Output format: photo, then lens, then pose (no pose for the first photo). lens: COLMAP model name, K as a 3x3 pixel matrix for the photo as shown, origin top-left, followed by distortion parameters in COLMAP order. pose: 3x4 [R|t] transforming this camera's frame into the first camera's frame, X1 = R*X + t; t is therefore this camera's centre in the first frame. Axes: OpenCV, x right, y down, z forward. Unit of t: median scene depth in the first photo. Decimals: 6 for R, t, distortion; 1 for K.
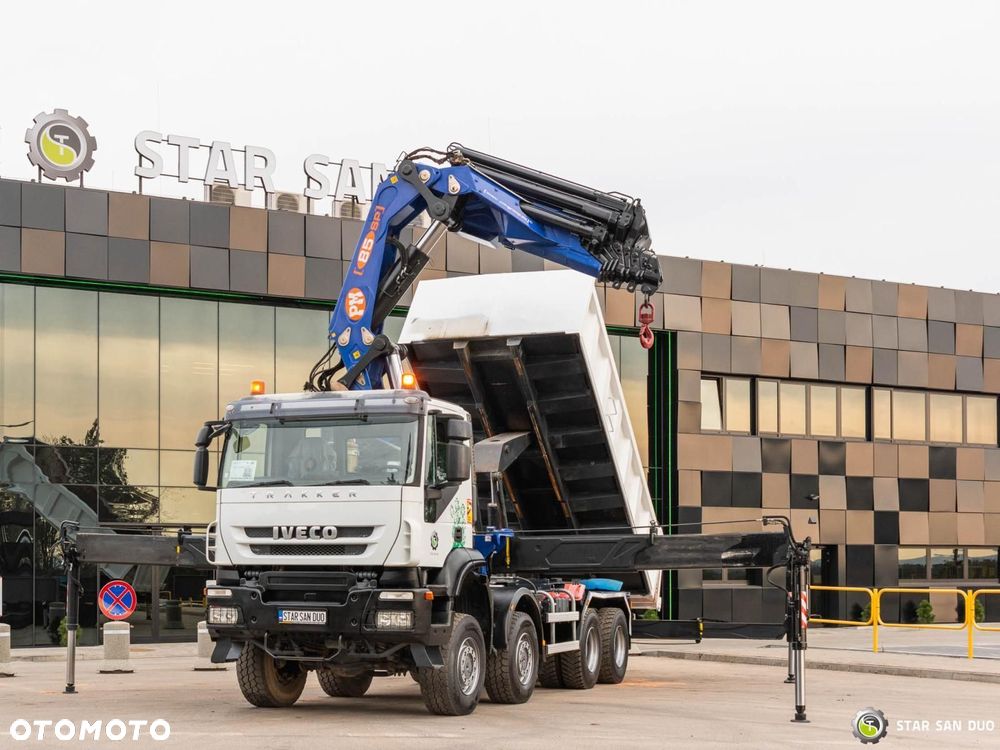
lens RADIAL K [[1463.2, 0, 424.1], [0, 1463.2, 374.6], [0, 0, 1]] dist [-0.148218, 0.036539]
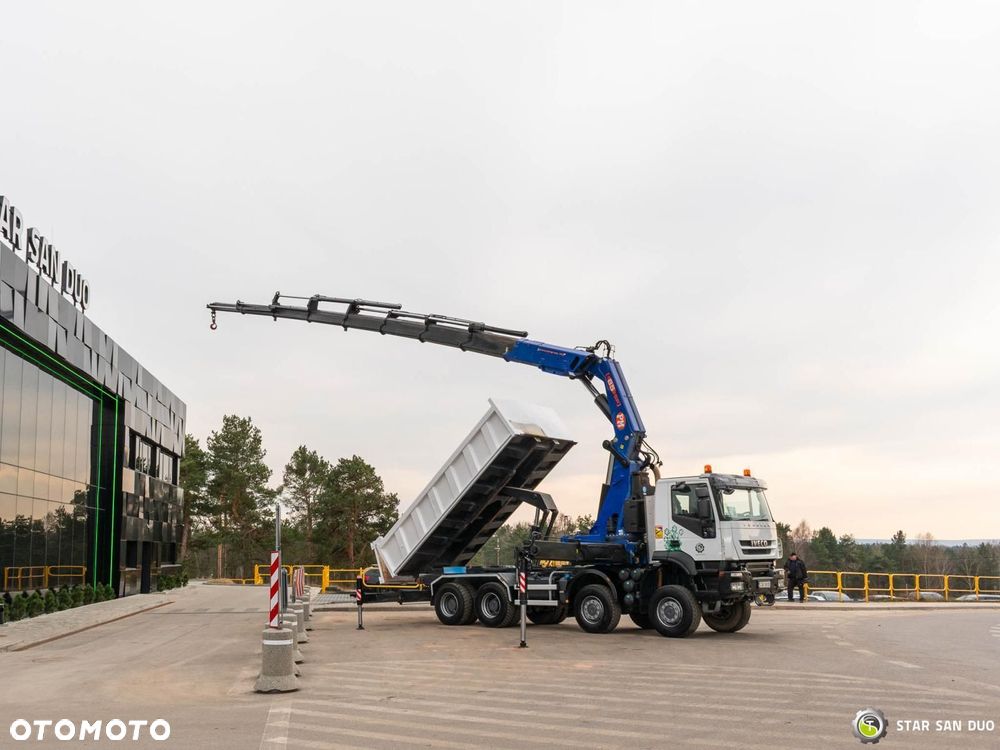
lens RADIAL K [[892.1, 0, 374.0], [0, 892.1, 369.0], [0, 0, 1]] dist [-0.033869, -0.018124]
pose [[0.458482, 0.174375, 0.871428, -1.464415], [-0.114164, 0.983993, -0.136834, 0.097970], [-0.881340, -0.036750, 0.471051, 0.891790]]
